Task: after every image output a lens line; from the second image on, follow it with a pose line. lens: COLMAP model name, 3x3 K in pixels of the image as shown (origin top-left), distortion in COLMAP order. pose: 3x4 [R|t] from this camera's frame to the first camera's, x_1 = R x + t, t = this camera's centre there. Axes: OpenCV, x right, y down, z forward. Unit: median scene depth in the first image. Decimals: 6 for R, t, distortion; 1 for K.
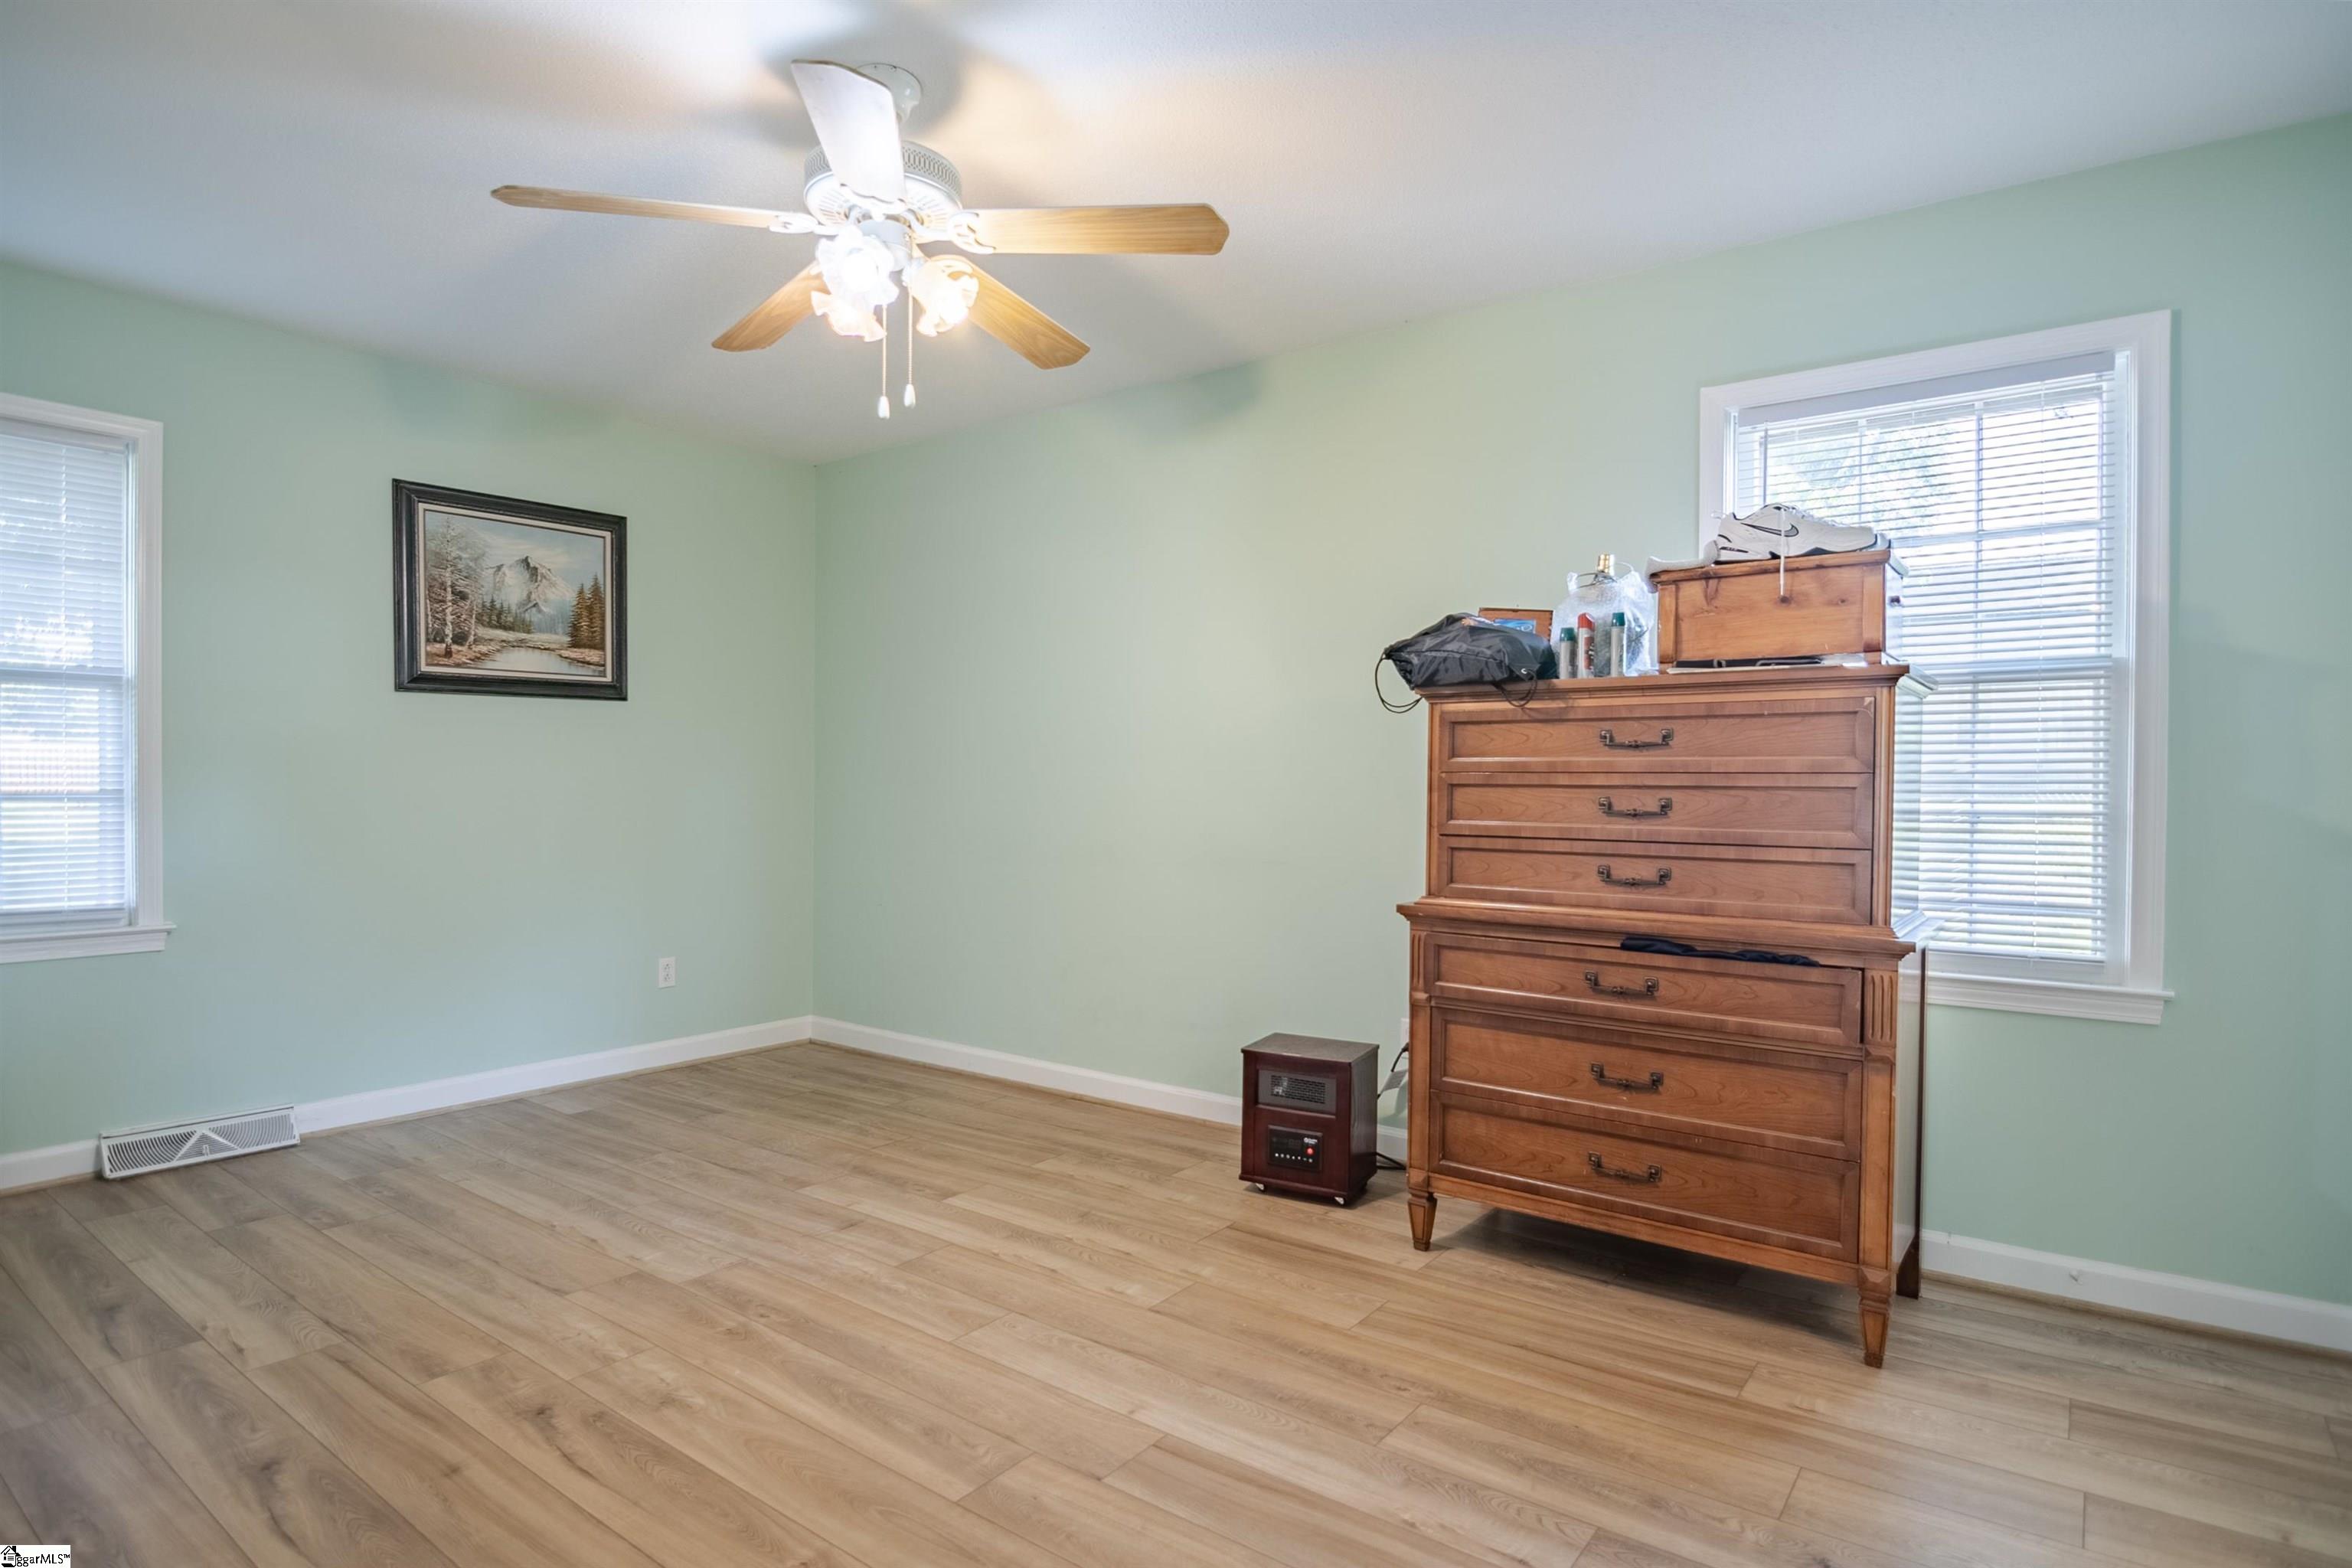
lens RADIAL K [[1207.1, 0, 1177.0], [0, 1207.1, 790.9], [0, 0, 1]] dist [-0.006894, -0.002235]
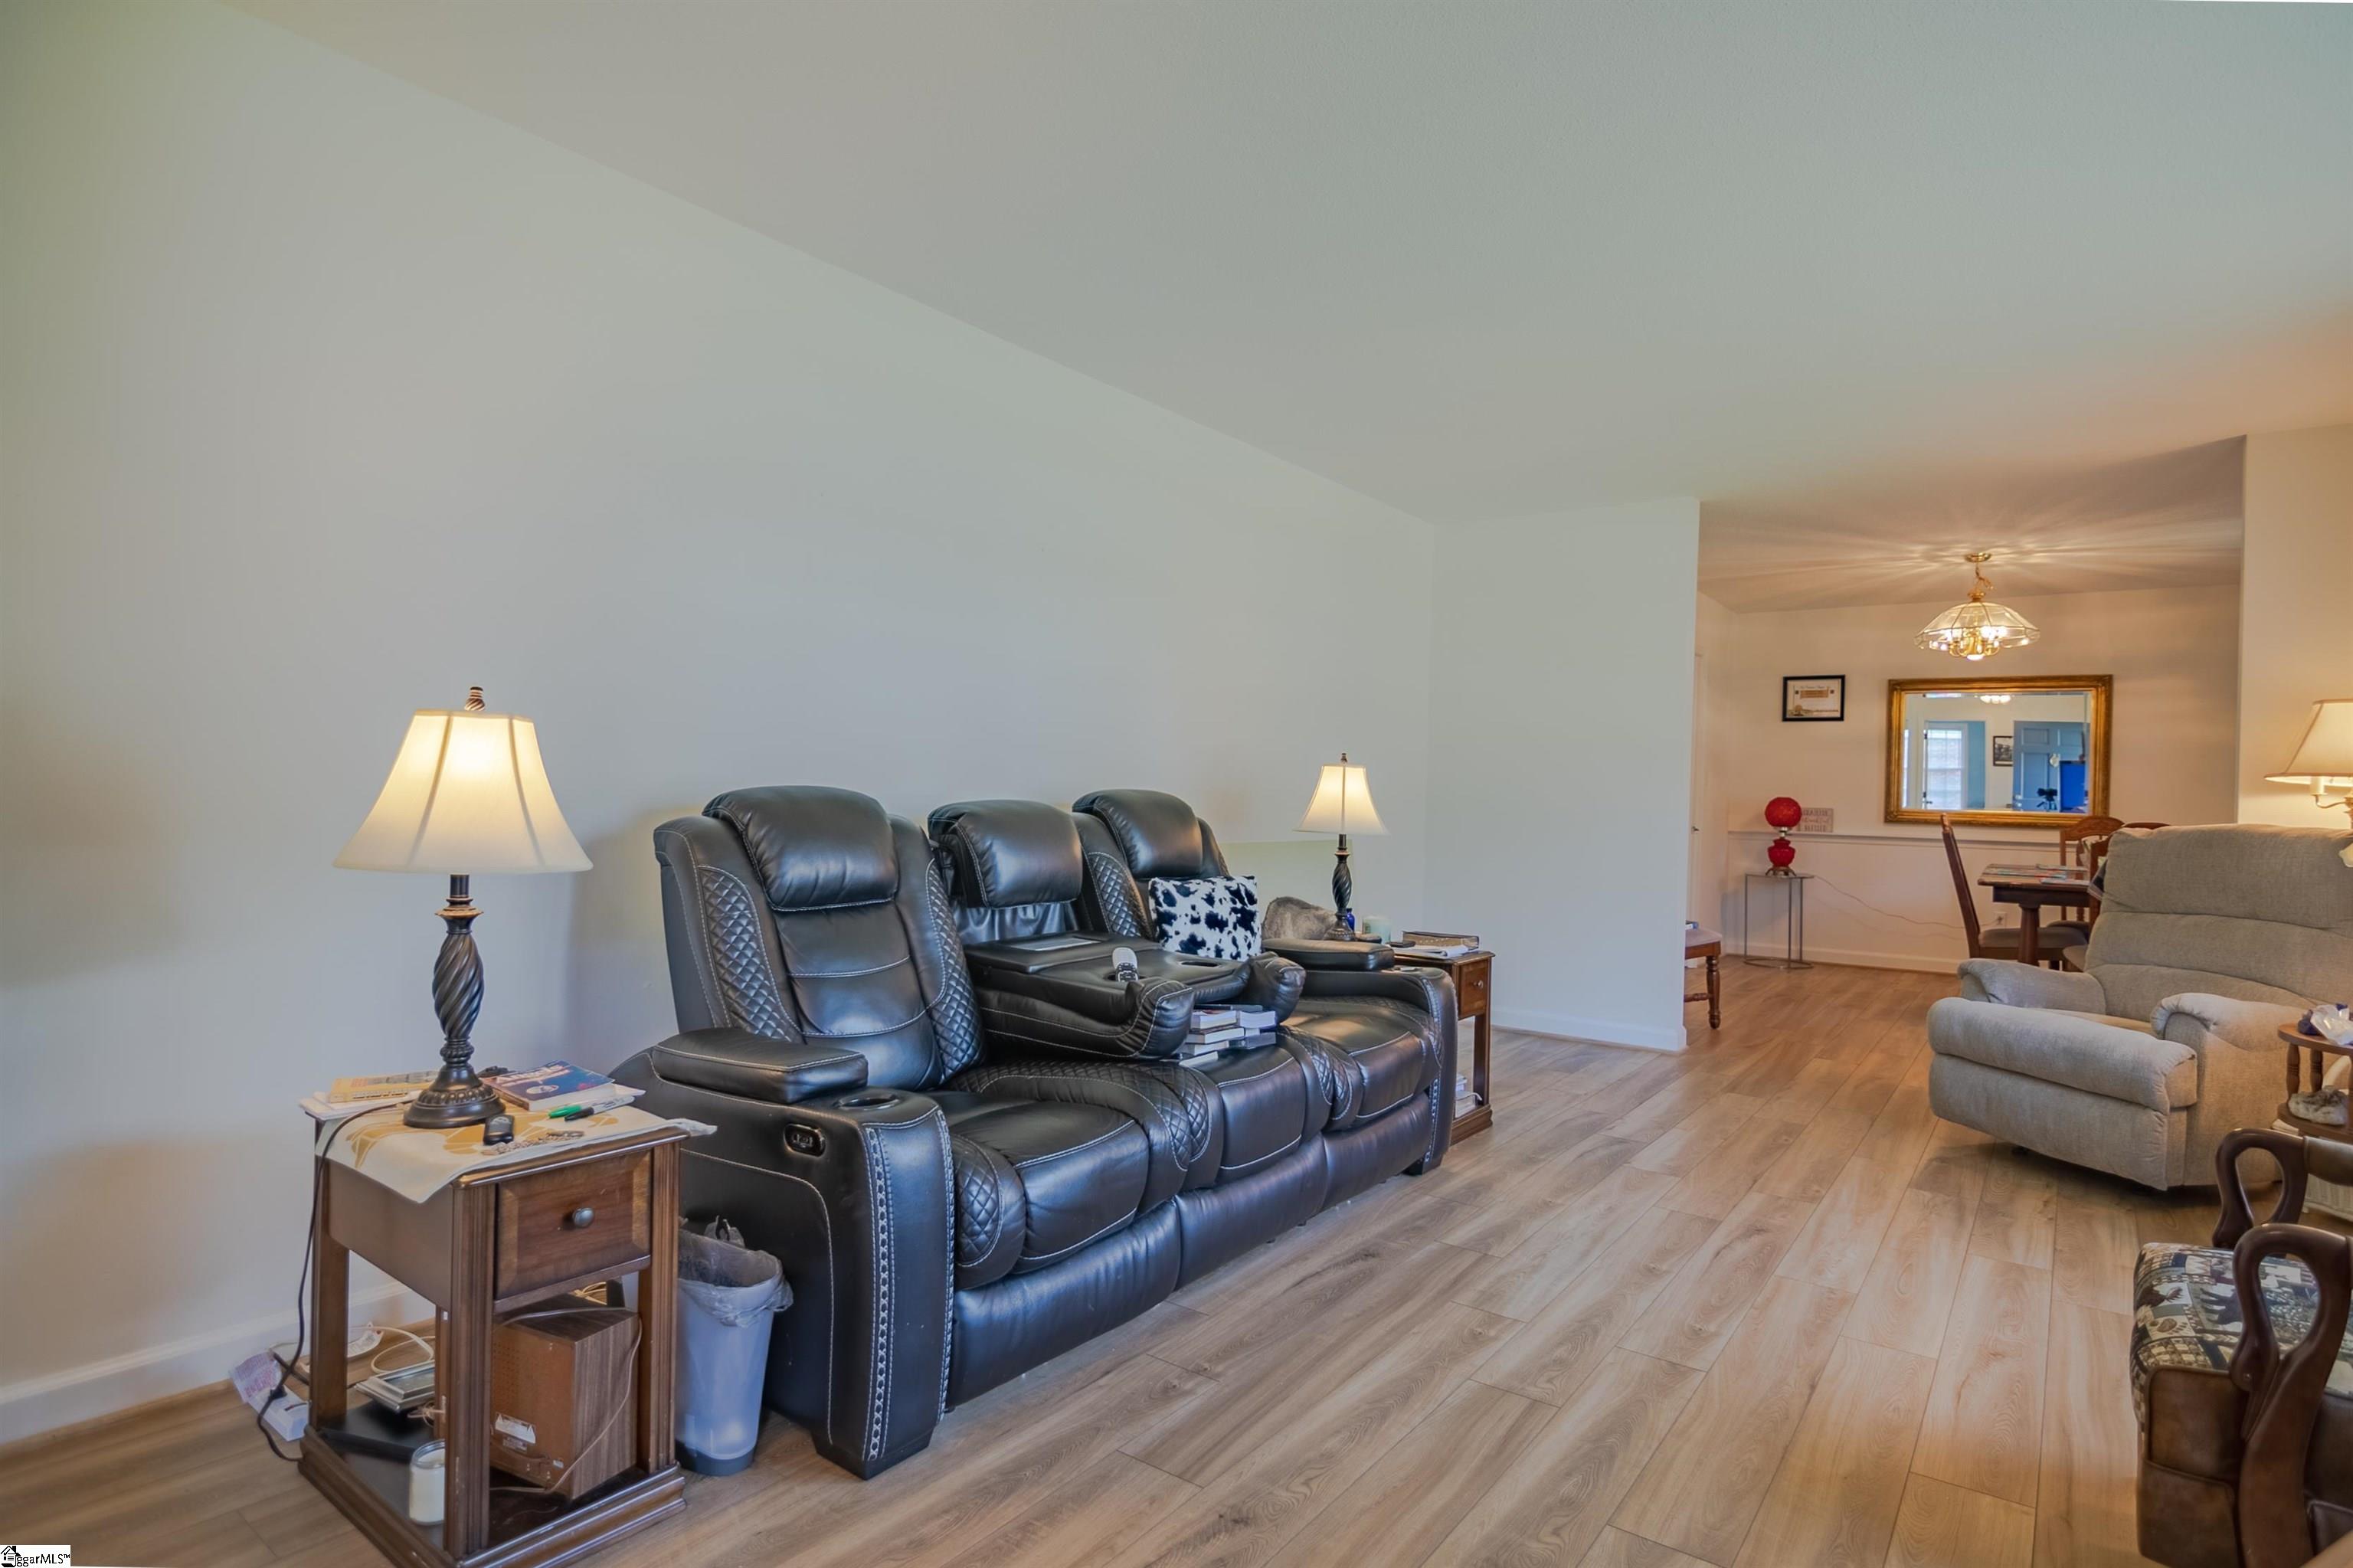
lens RADIAL K [[1207.7, 0, 1174.9], [0, 1207.7, 785.4], [0, 0, 1]] dist [-0.006894, -0.002235]
pose [[-0.007983, -0.002327, -0.999965, 4.568393], [-0.023865, 0.999713, -0.002136, 0.253592], [0.999683, 0.023847, -0.008036, -1.459586]]
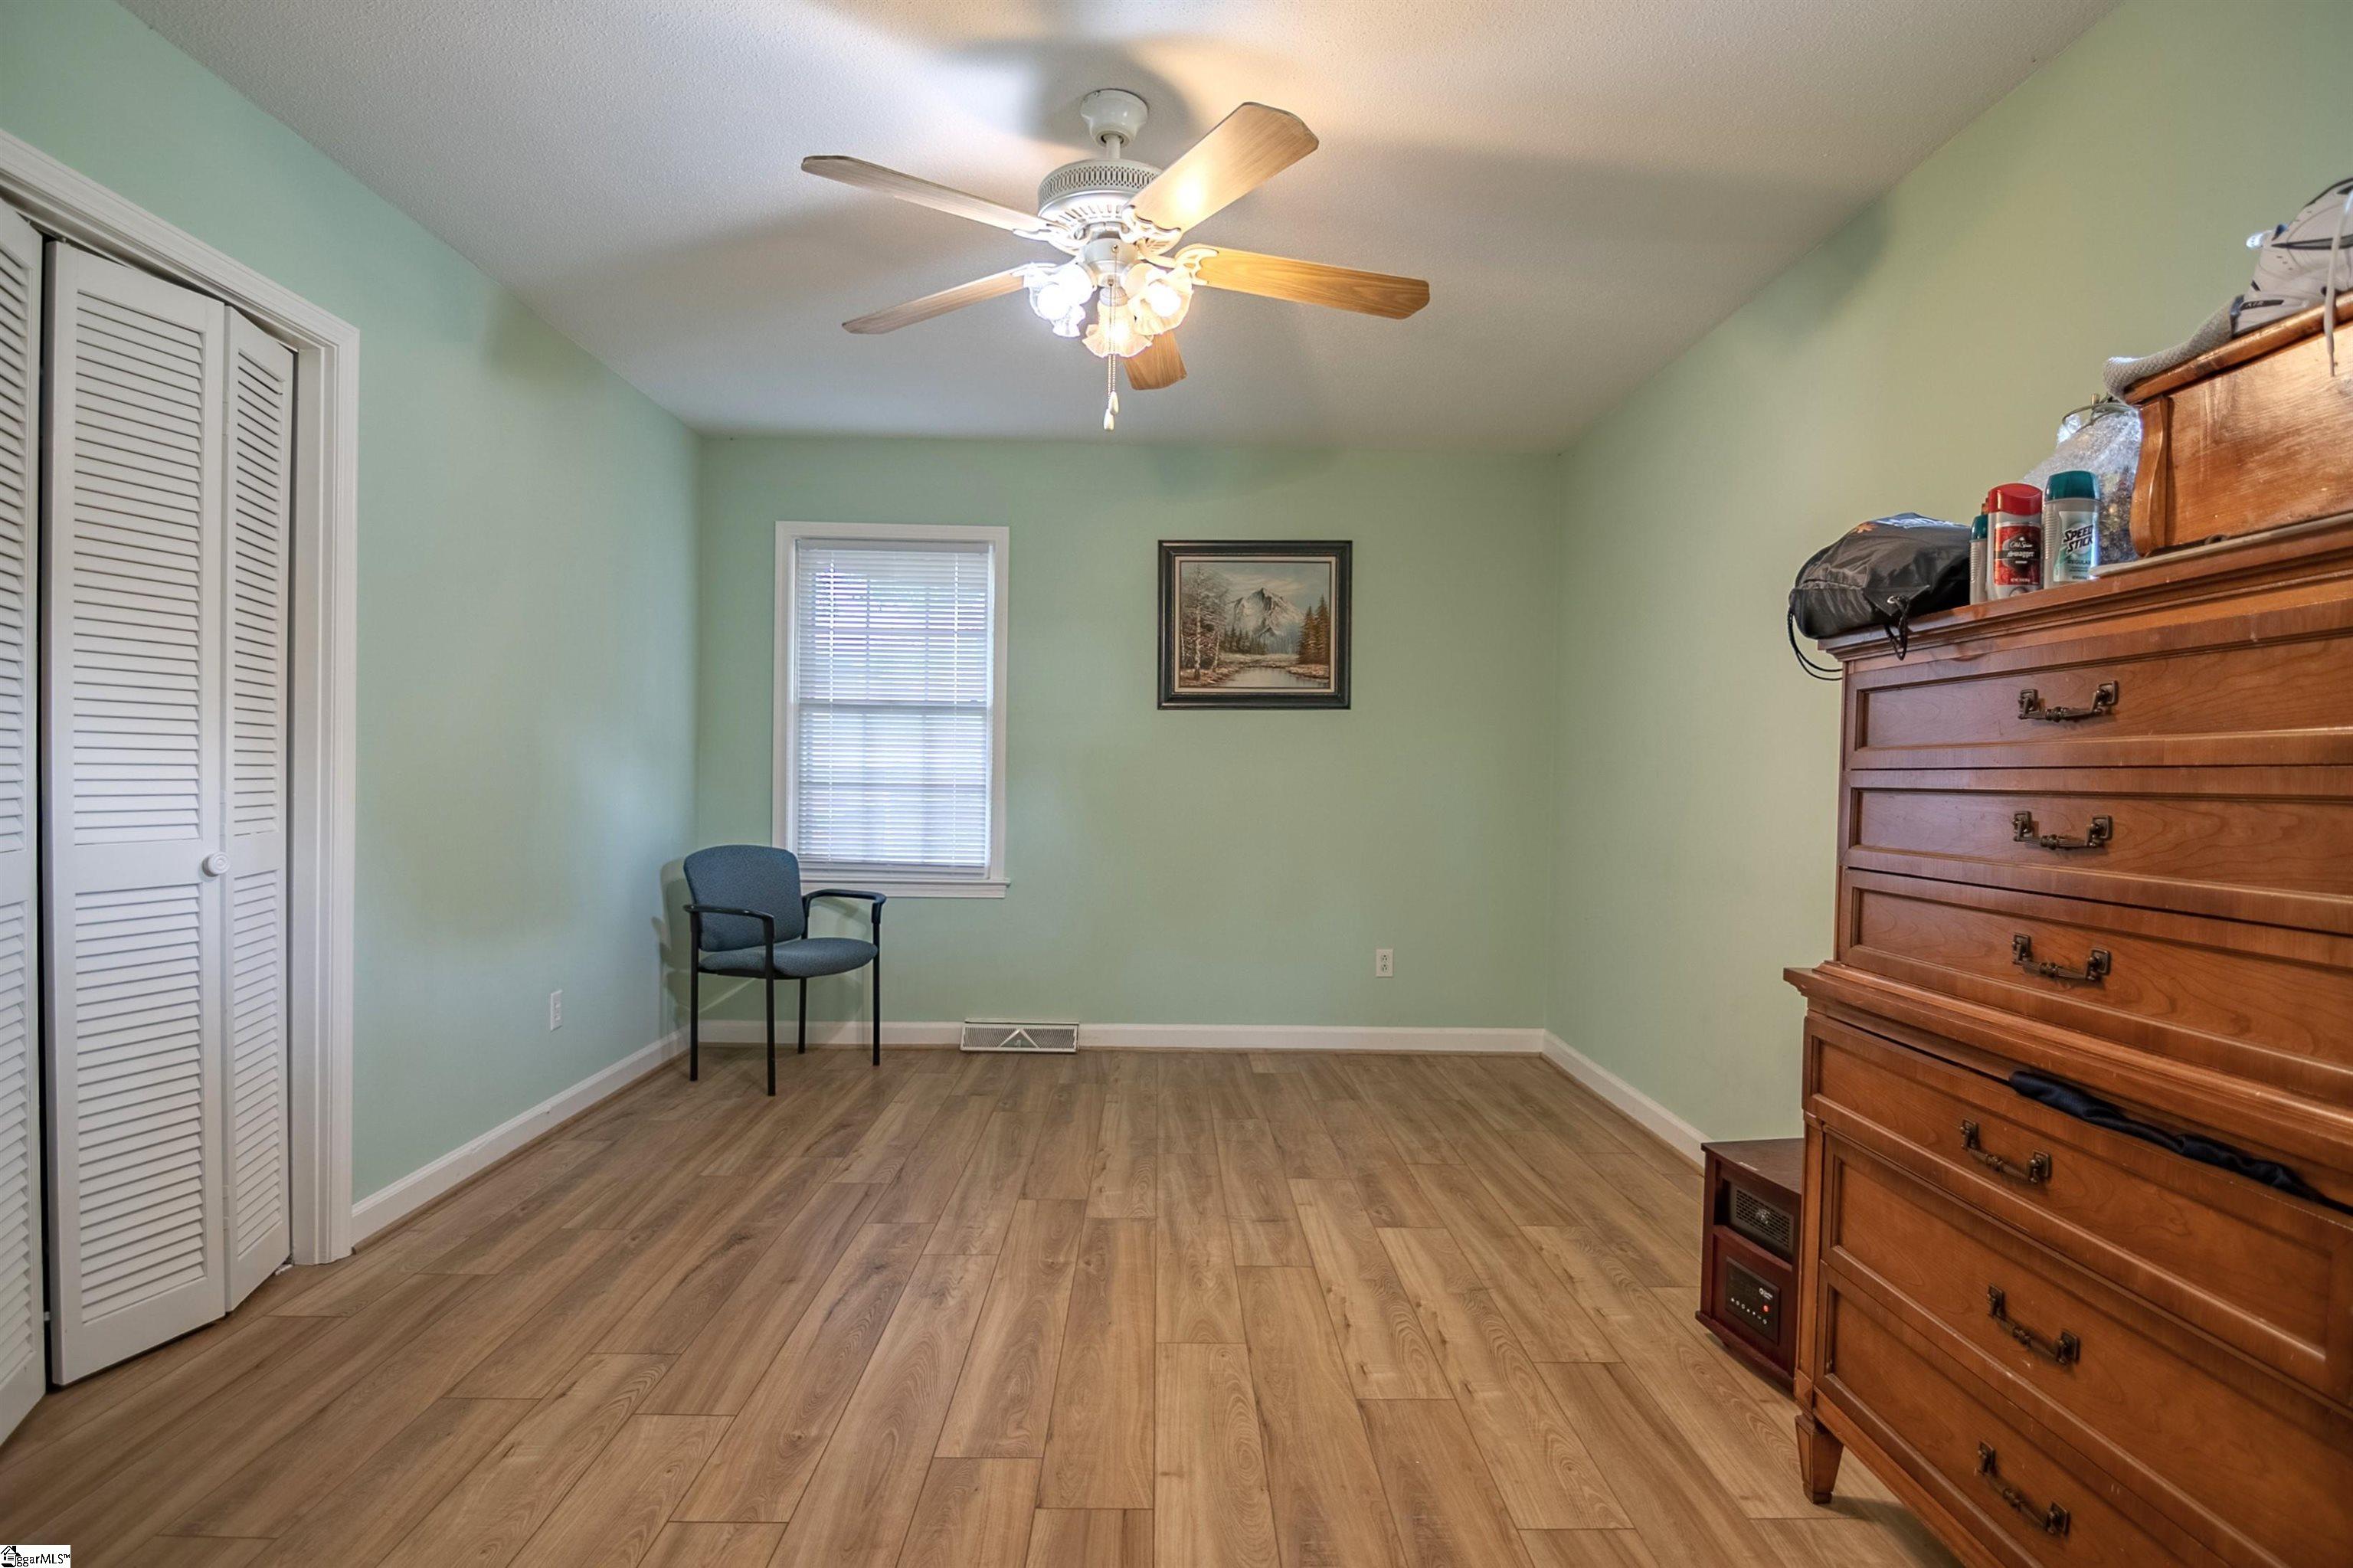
lens RADIAL K [[1214.8, 0, 1189.3], [0, 1214.8, 789.6], [0, 0, 1]] dist [-0.005355, -0.003741]
pose [[0.624853, 0.010039, -0.780678, 0.423610], [-0.016043, 0.999871, 0.000016, 0.000624], [0.780577, 0.012514, 0.624934, 0.273083]]
